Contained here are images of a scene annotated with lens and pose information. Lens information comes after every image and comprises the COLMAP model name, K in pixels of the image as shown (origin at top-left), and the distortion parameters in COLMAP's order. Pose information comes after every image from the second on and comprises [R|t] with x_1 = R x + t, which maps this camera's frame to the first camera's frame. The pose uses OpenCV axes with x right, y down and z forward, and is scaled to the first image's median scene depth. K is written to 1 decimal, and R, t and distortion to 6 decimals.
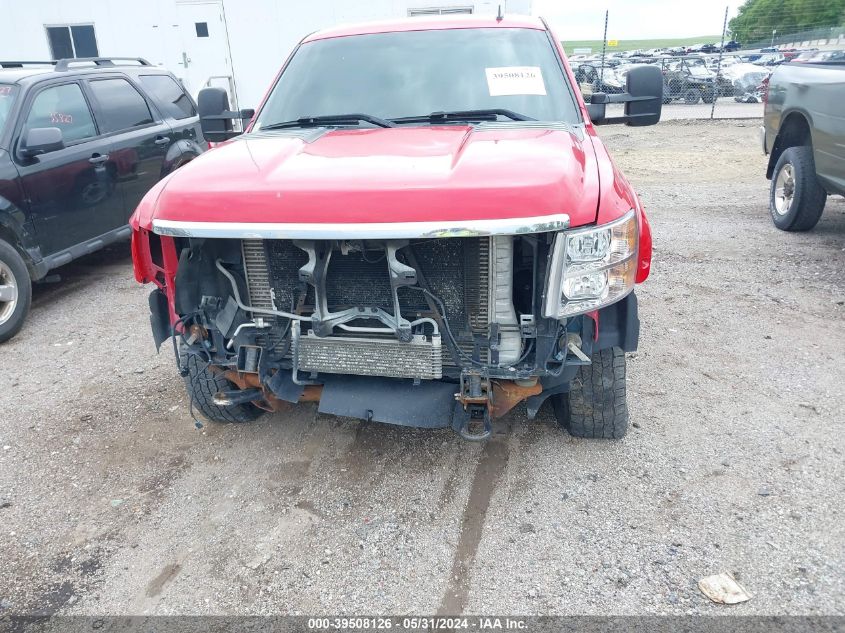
lens RADIAL K [[731.6, 0, 422.5], [0, 731.6, 316.5], [0, 0, 1]] dist [0.003643, -0.007642]
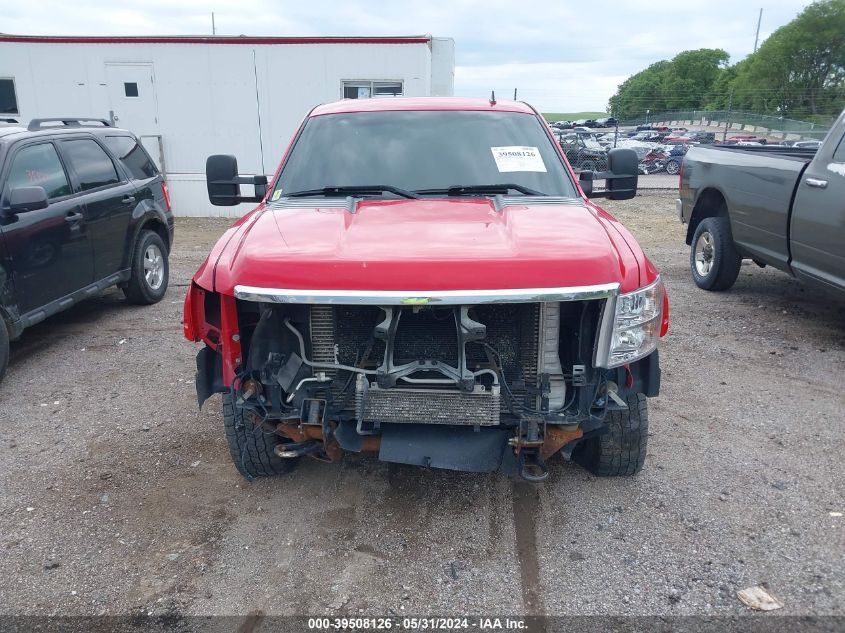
lens RADIAL K [[724.4, 0, 422.5], [0, 724.4, 316.5], [0, 0, 1]] dist [-0.006679, 0.013371]
pose [[0.987724, -0.003720, 0.156165, -0.234792], [0.015610, 0.997063, -0.074980, 0.002214], [-0.155428, 0.076498, 0.984881, -0.072679]]
